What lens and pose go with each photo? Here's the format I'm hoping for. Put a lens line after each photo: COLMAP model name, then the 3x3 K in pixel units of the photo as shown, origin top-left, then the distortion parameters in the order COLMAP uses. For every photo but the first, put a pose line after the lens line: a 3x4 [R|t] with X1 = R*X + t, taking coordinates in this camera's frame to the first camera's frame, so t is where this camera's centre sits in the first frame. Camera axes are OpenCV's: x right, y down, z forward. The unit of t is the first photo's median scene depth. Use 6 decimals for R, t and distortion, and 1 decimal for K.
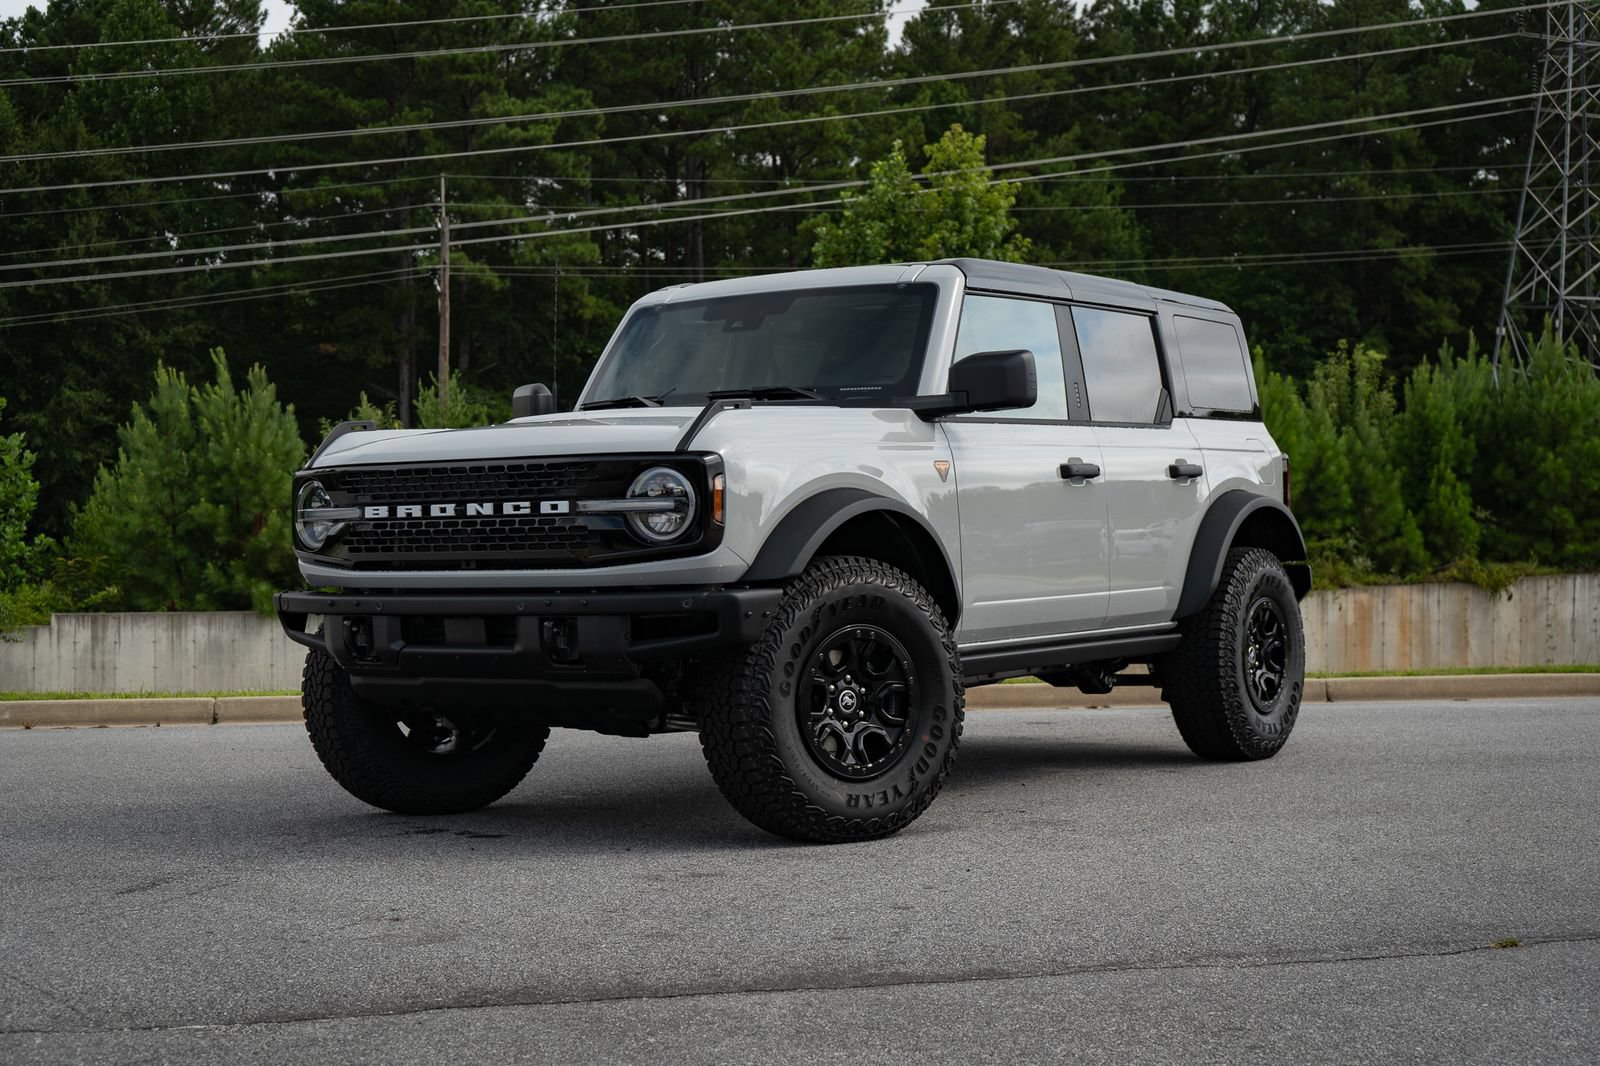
lens RADIAL K [[2378.5, 0, 800.0], [0, 2378.5, 533.0], [0, 0, 1]] dist [0.015504, 0.028323]
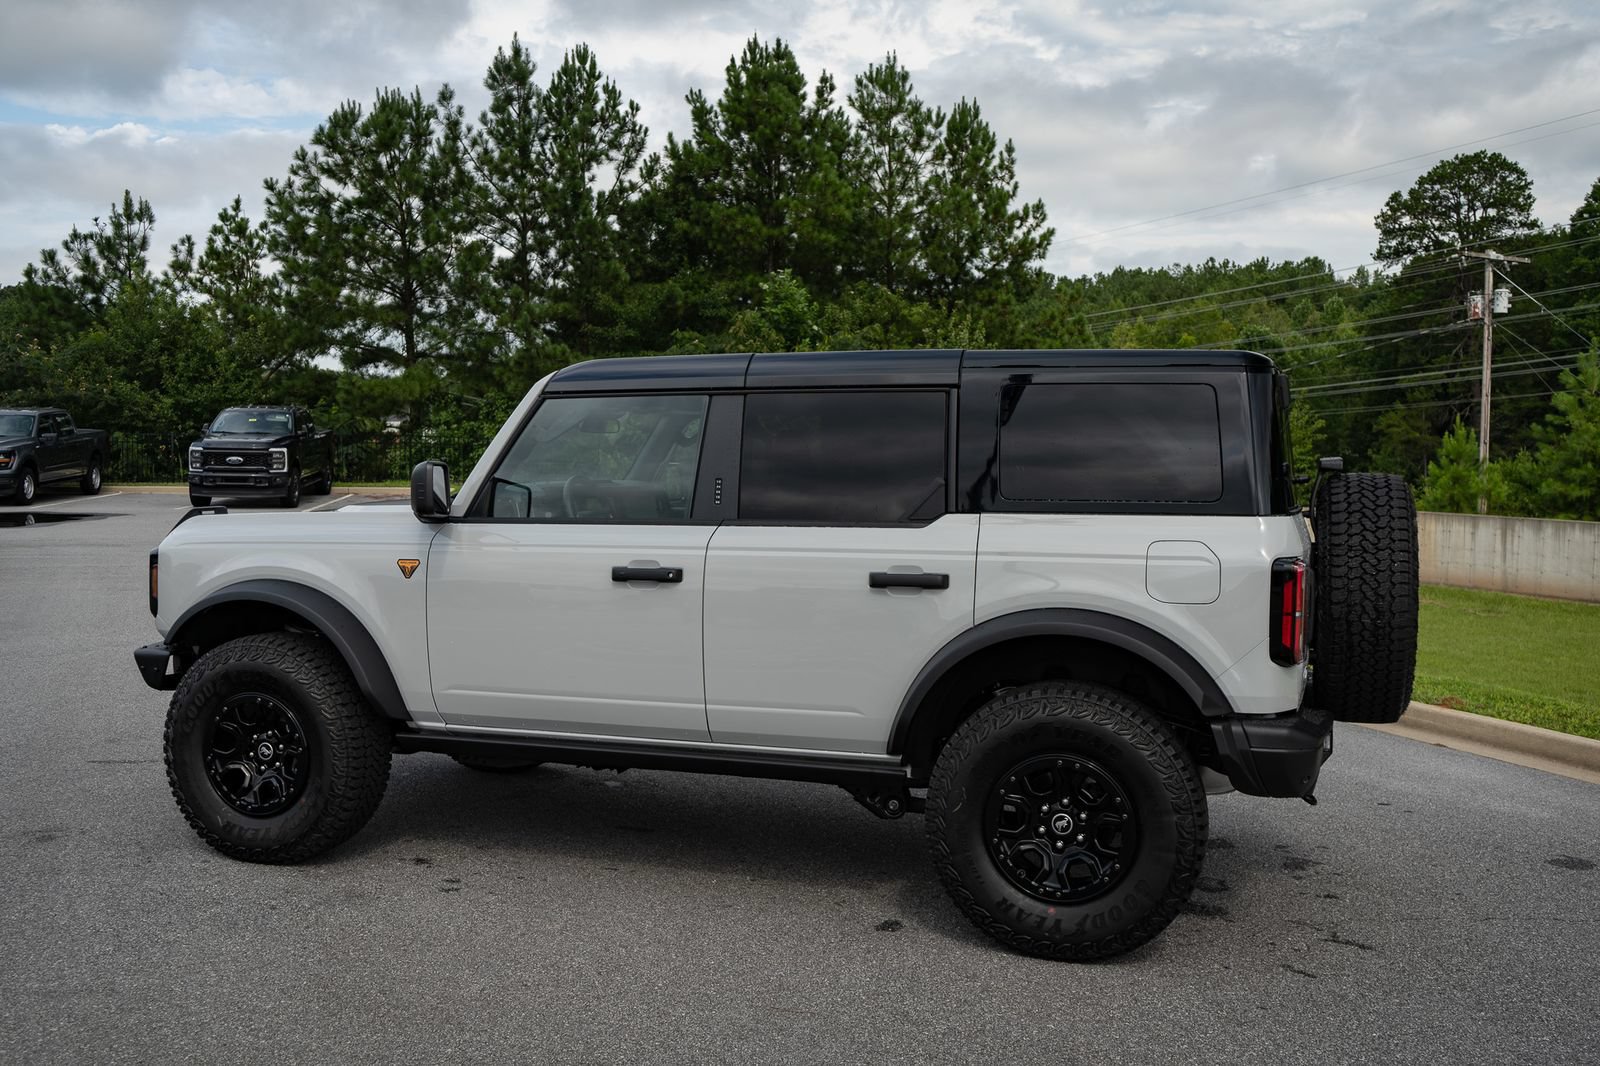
lens RADIAL K [[1465.1, 0, 800.0], [0, 1465.1, 533.0], [0, 0, 1]] dist [-0.007882, 0.002968]
pose [[0.266102, 0.072613, -0.961206, 0.130467], [-0.012244, 0.997333, 0.071952, -0.016048], [0.963867, -0.007377, 0.266281, 0.167944]]
